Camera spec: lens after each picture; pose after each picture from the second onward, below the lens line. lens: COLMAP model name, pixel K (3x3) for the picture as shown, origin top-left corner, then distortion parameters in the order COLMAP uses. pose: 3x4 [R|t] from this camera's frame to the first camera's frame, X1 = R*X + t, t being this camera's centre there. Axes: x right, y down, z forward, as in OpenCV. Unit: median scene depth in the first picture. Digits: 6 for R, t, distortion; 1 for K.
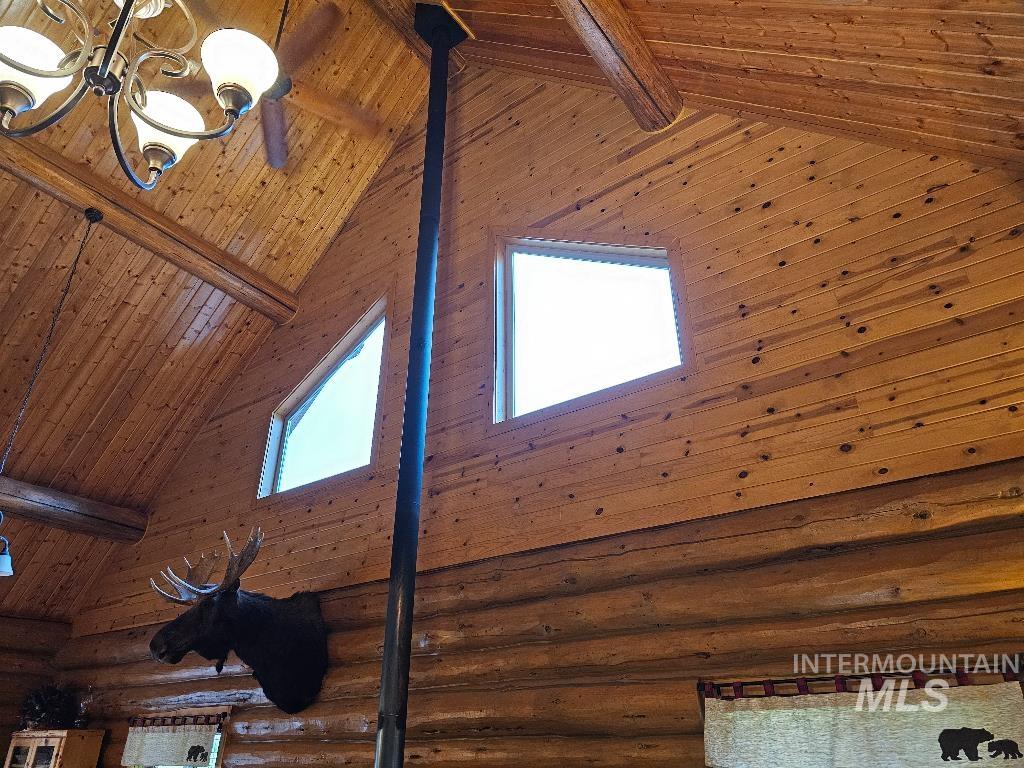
lens RADIAL K [[680.9, 0, 526.1], [0, 680.9, 389.1], [0, 0, 1]] dist [0.060533, -0.053201]
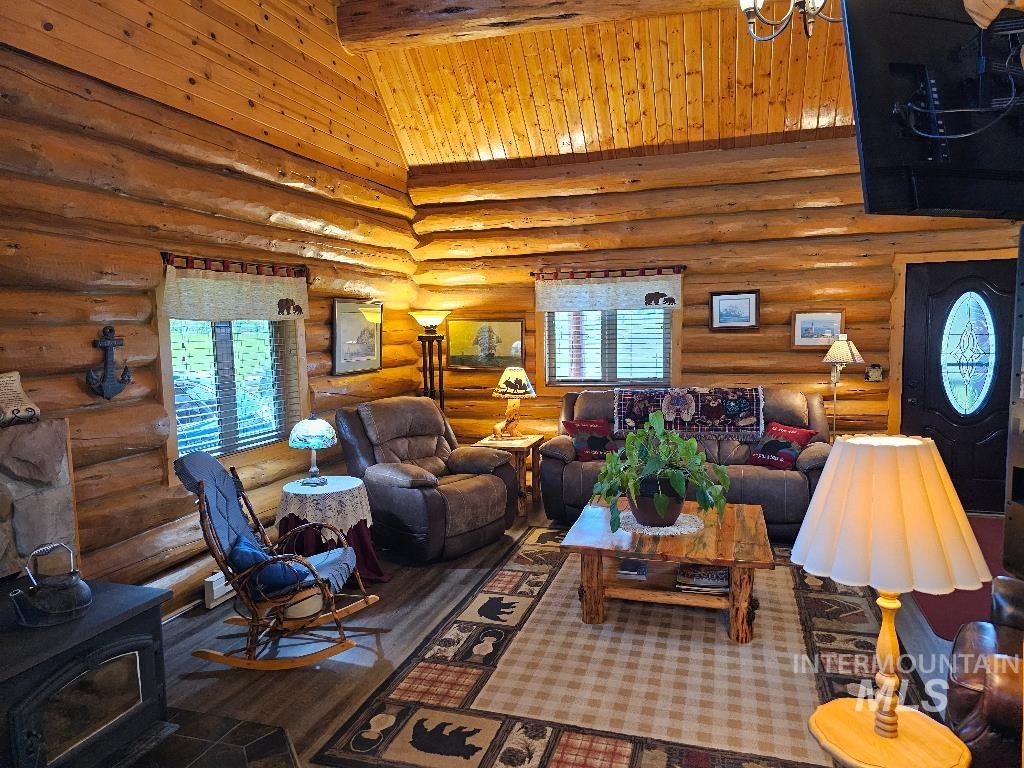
lens RADIAL K [[680.9, 0, 511.3], [0, 680.9, 393.9], [0, 0, 1]] dist [0.060533, -0.053201]
pose [[-0.302005, -0.078094, 0.950102, -0.876310], [-0.418218, 0.906465, -0.058430, 0.410359], [-0.856672, -0.414996, -0.306417, 0.676854]]
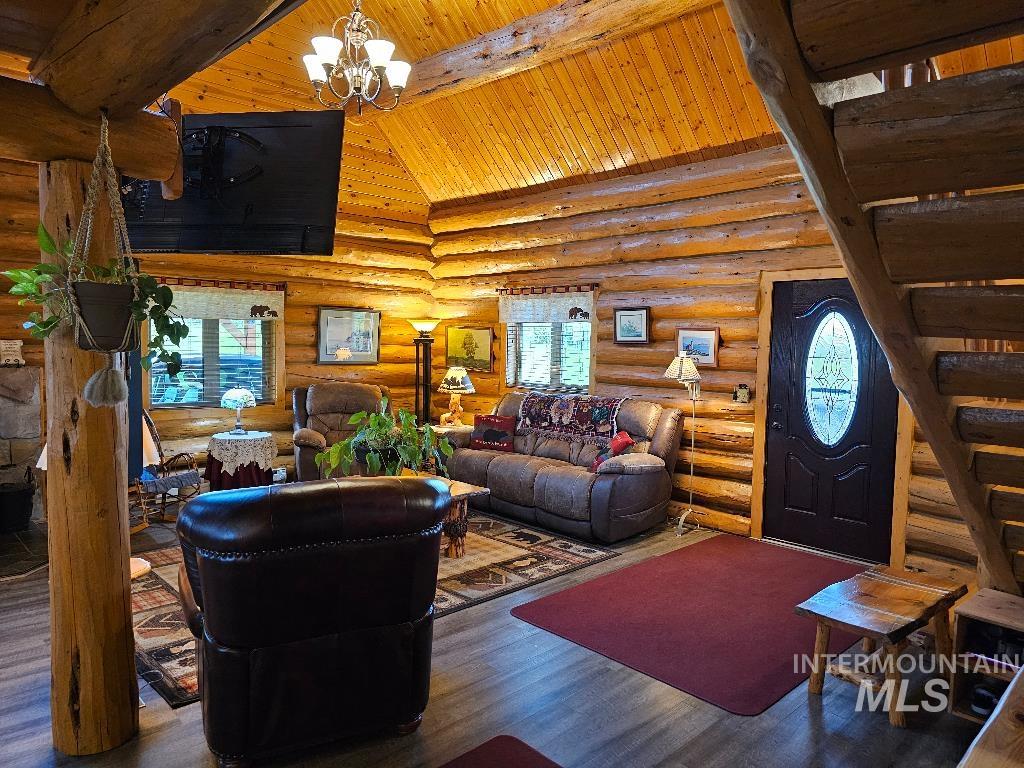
lens RADIAL K [[680.9, 0, 522.5], [0, 680.9, 385.9], [0, 0, 1]] dist [0.060533, -0.053201]
pose [[0.181274, -0.049756, 0.982173, -1.190072], [-0.474660, 0.870262, 0.131691, -0.025976], [-0.861300, -0.490070, 0.134139, -0.212294]]
